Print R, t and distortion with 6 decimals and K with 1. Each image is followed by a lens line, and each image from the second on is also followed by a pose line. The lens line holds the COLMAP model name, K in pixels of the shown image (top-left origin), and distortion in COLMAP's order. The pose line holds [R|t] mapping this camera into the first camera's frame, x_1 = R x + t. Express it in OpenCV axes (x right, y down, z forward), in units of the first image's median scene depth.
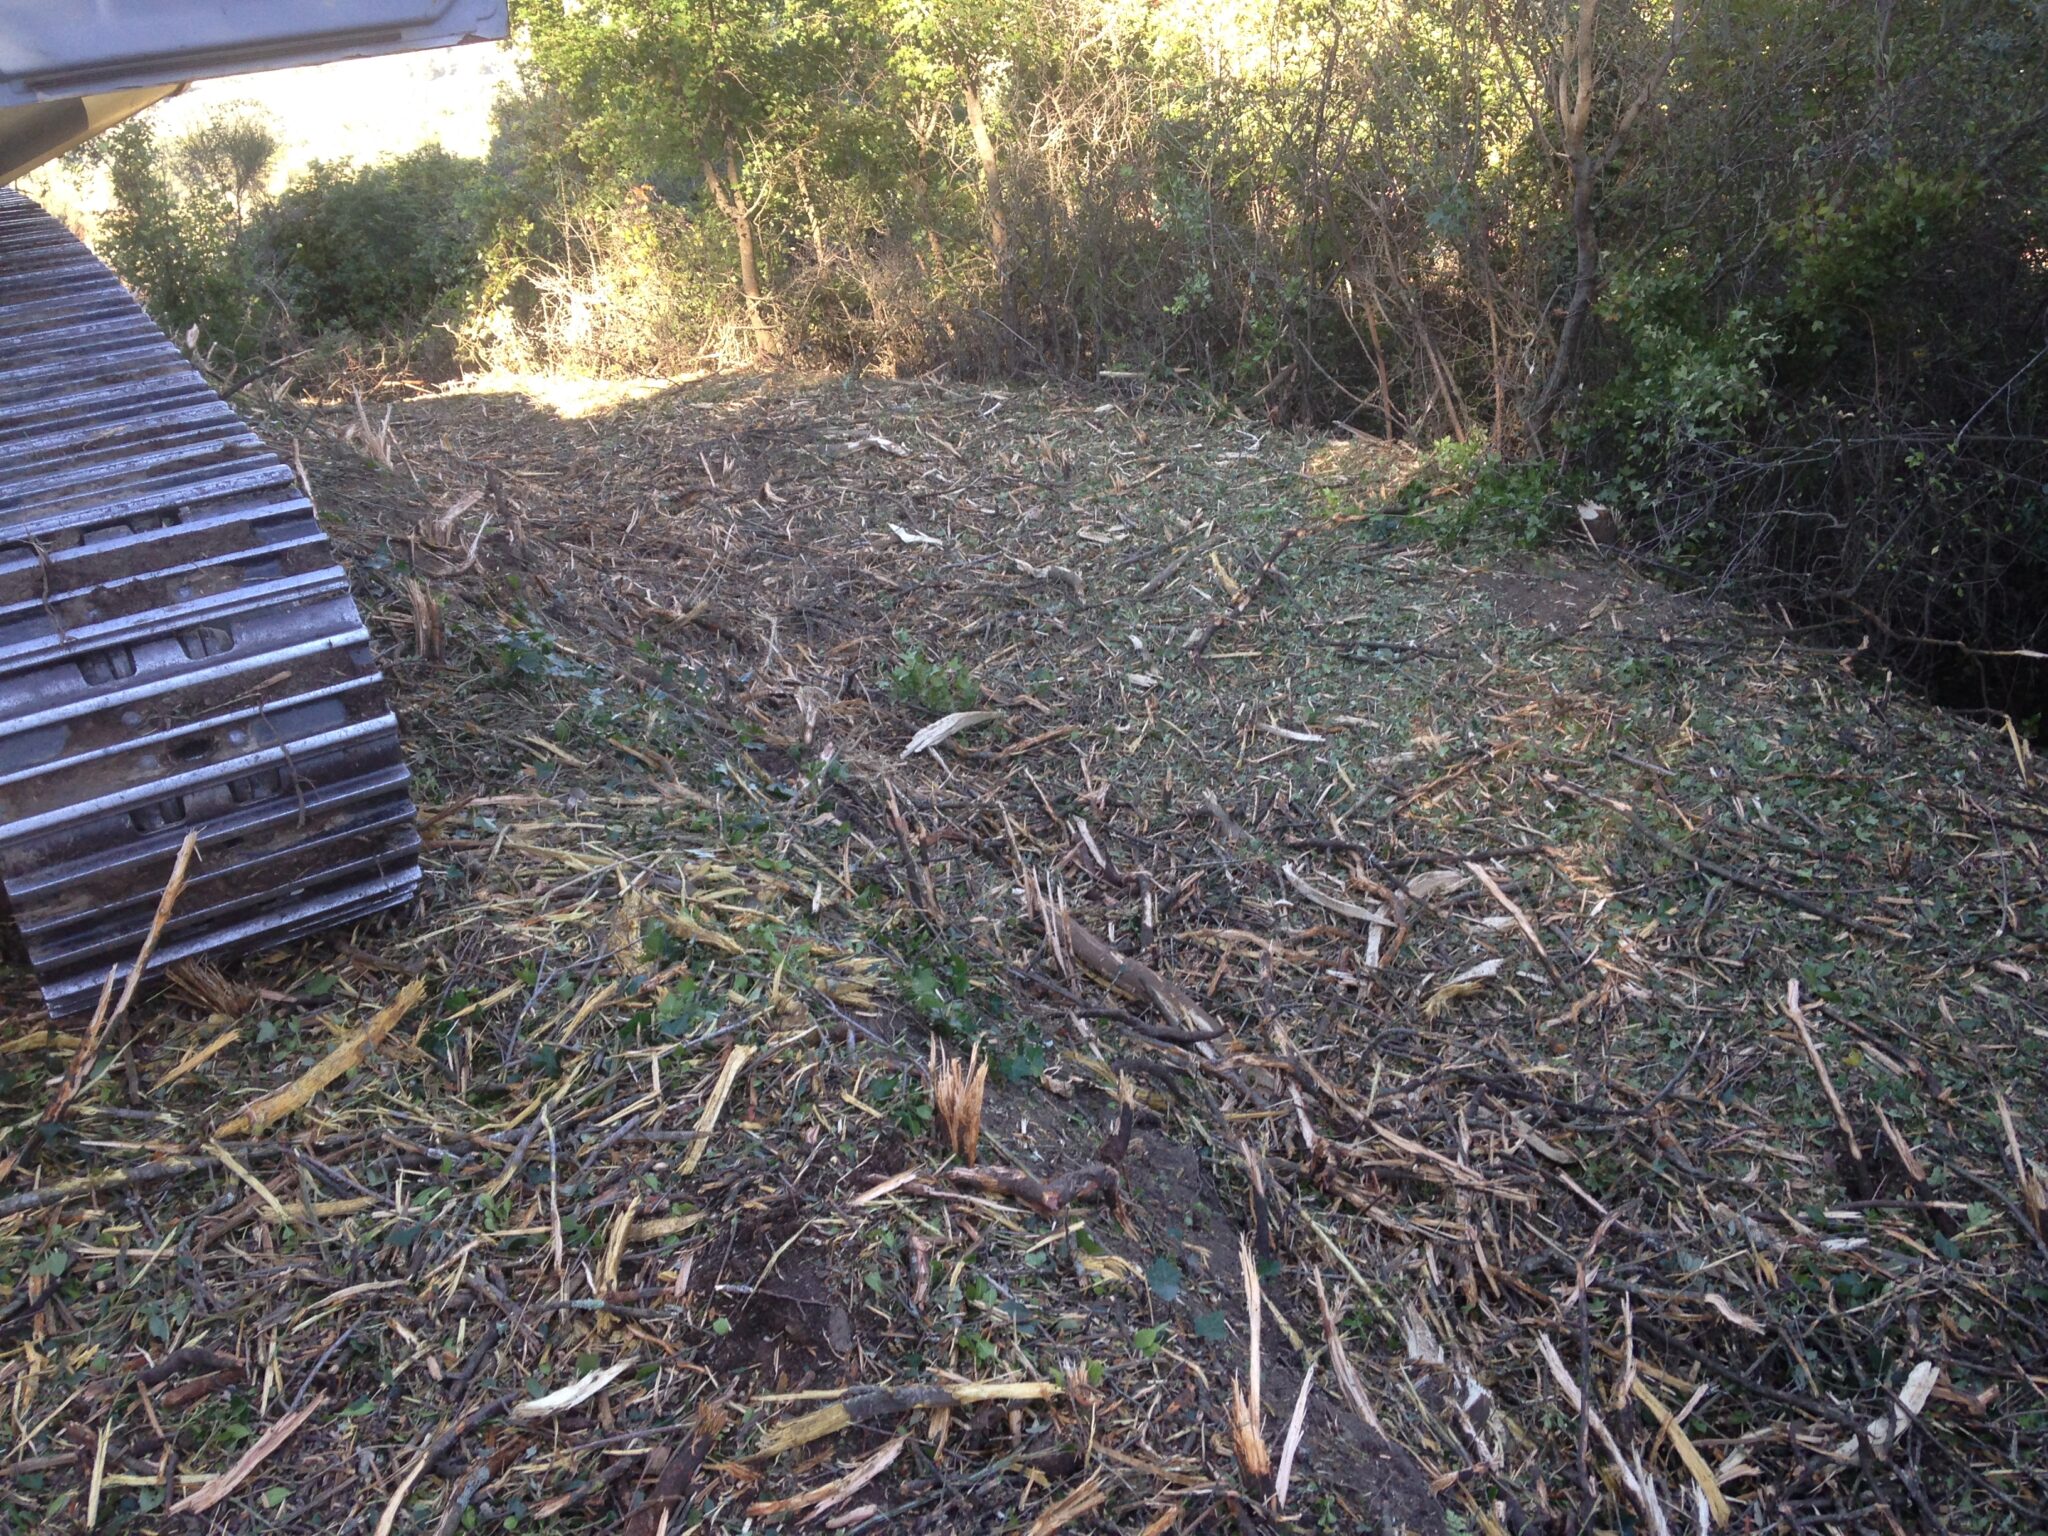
lens RADIAL K [[1835.1, 0, 1011.0], [0, 1835.1, 786.0], [0, 0, 1]] dist [0.085700, -0.051606]
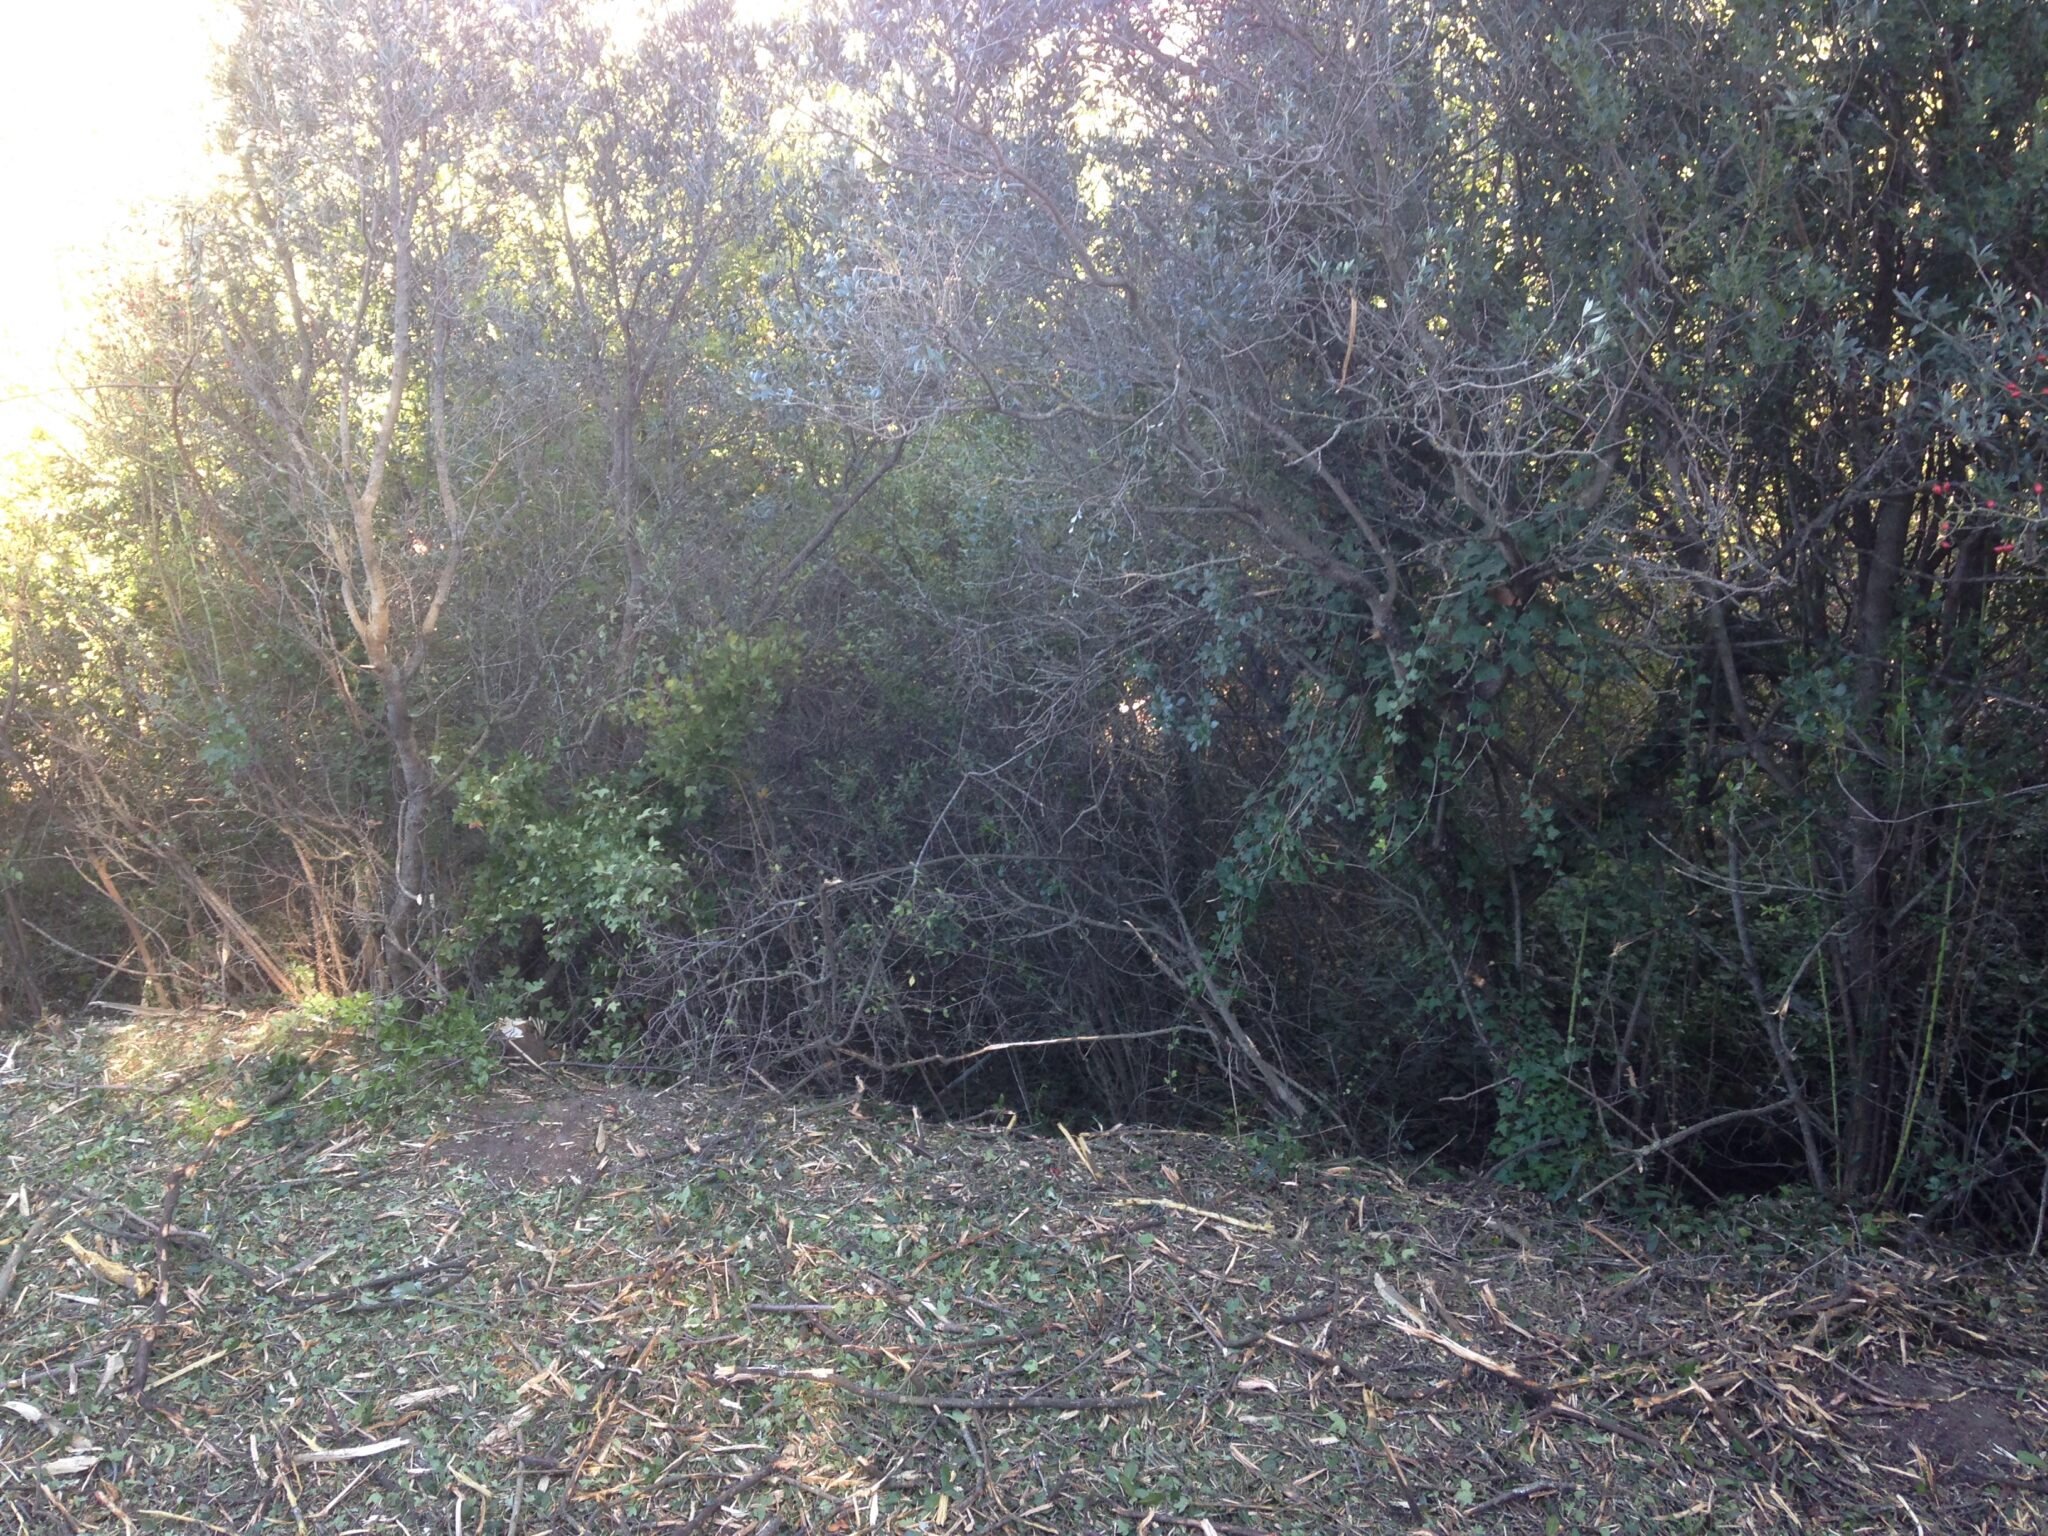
lens RADIAL K [[1835.1, 0, 1020.7], [0, 1835.1, 767.8], [0, 0, 1]] dist [0.085700, -0.051606]
pose [[0.700266, -0.200040, 0.685282, -0.117838], [0.351400, 0.932177, -0.086972, -0.123716], [-0.621407, 0.301712, 0.723066, 0.208105]]
